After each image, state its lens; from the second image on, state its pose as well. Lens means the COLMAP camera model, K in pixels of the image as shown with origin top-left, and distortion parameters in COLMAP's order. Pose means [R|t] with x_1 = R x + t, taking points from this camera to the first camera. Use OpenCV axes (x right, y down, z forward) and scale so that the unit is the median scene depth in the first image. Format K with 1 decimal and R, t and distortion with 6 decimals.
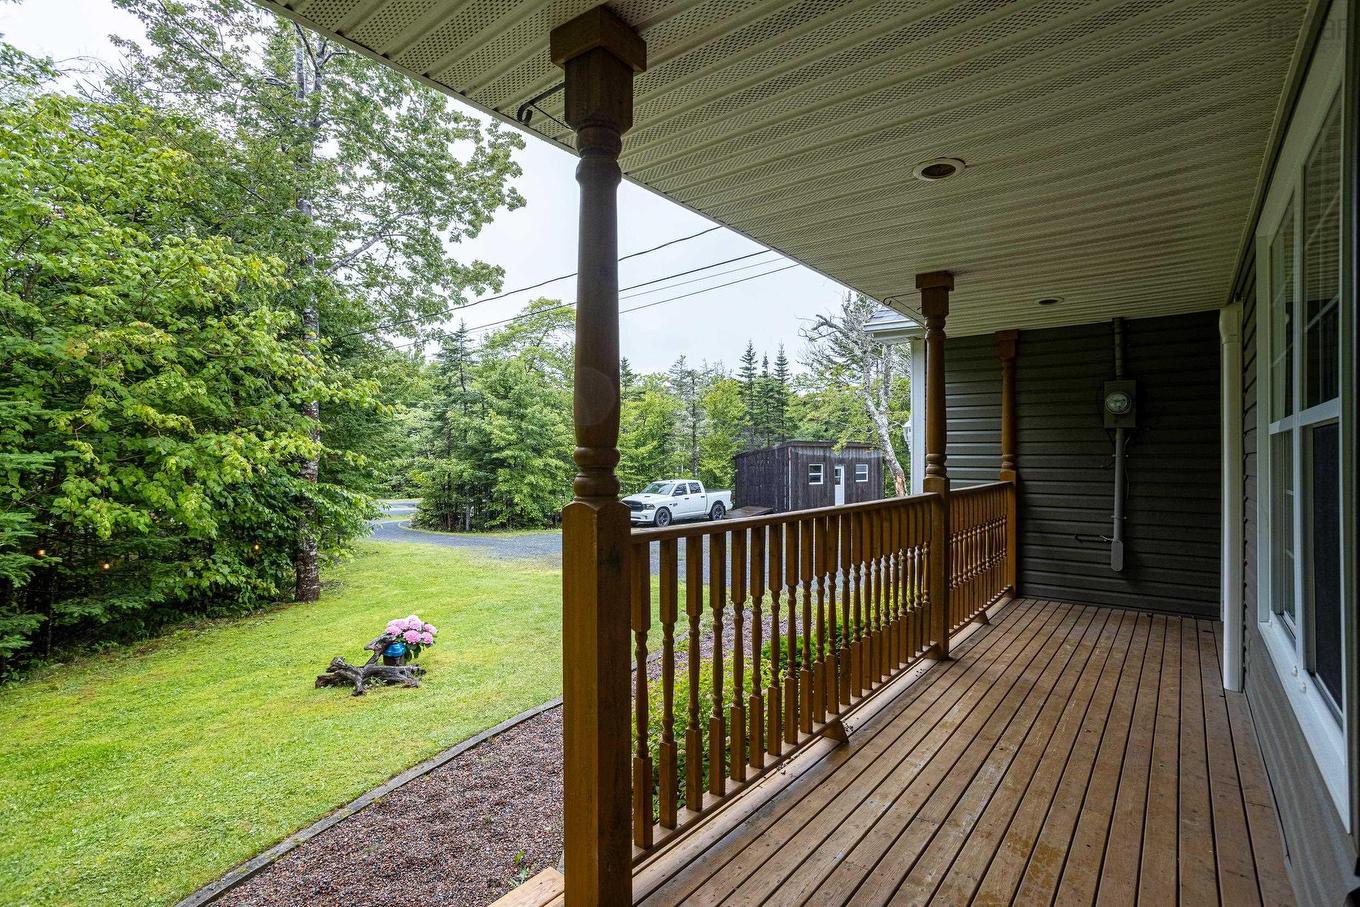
lens RADIAL K [[660.5, 0, 682.4], [0, 660.5, 455.4], [0, 0, 1]] dist [-0.051313, 0.015935]
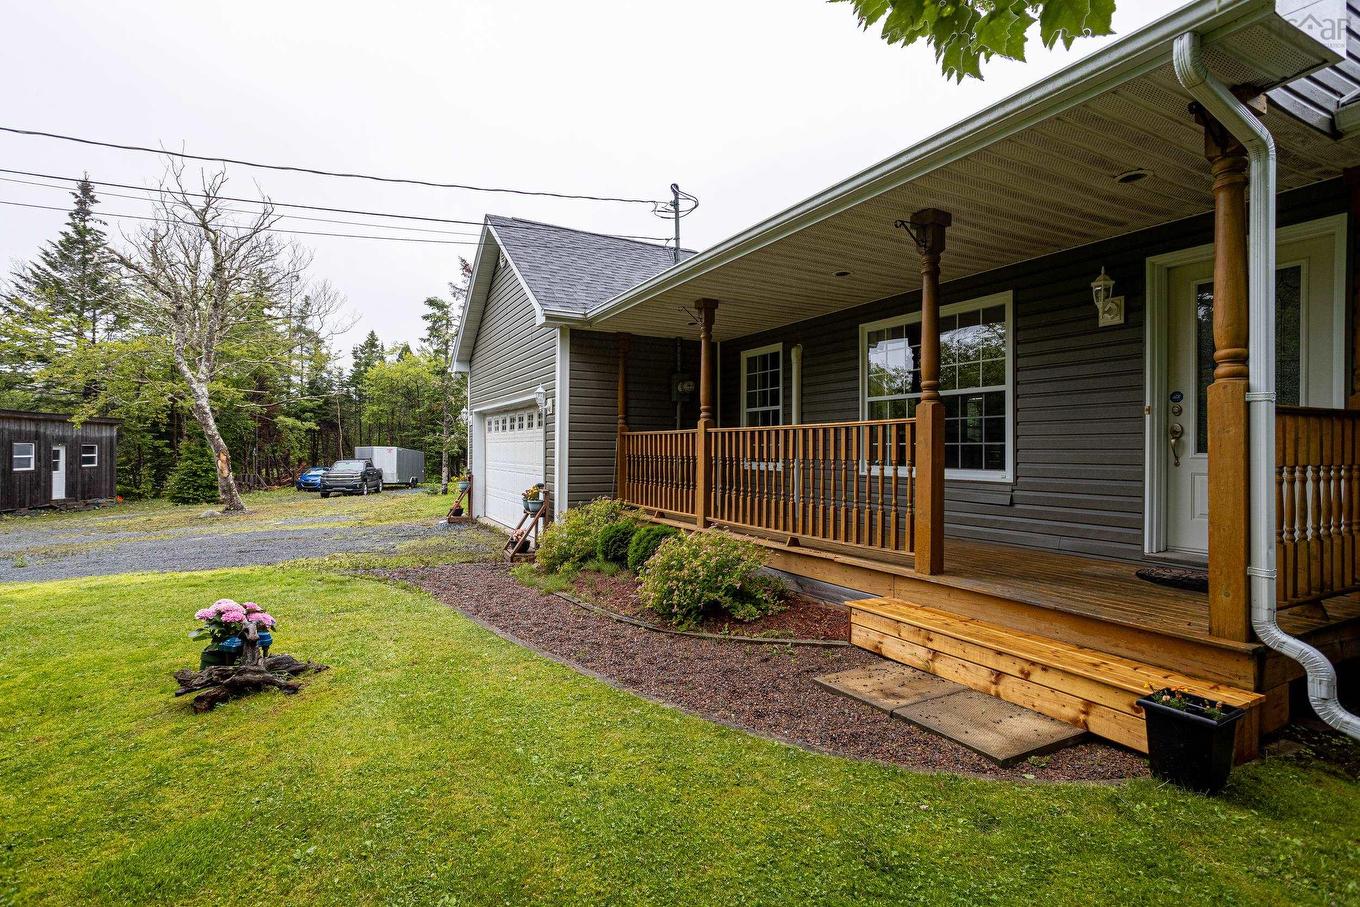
lens RADIAL K [[660.5, 0, 686.1], [0, 660.5, 449.8], [0, 0, 1]] dist [-0.051313, 0.015935]
pose [[0.398557, 0.001576, 0.917142, -0.224144], [-0.008361, 0.999963, 0.001915, 0.020013], [-0.917106, -0.008431, 0.398555, 0.069118]]
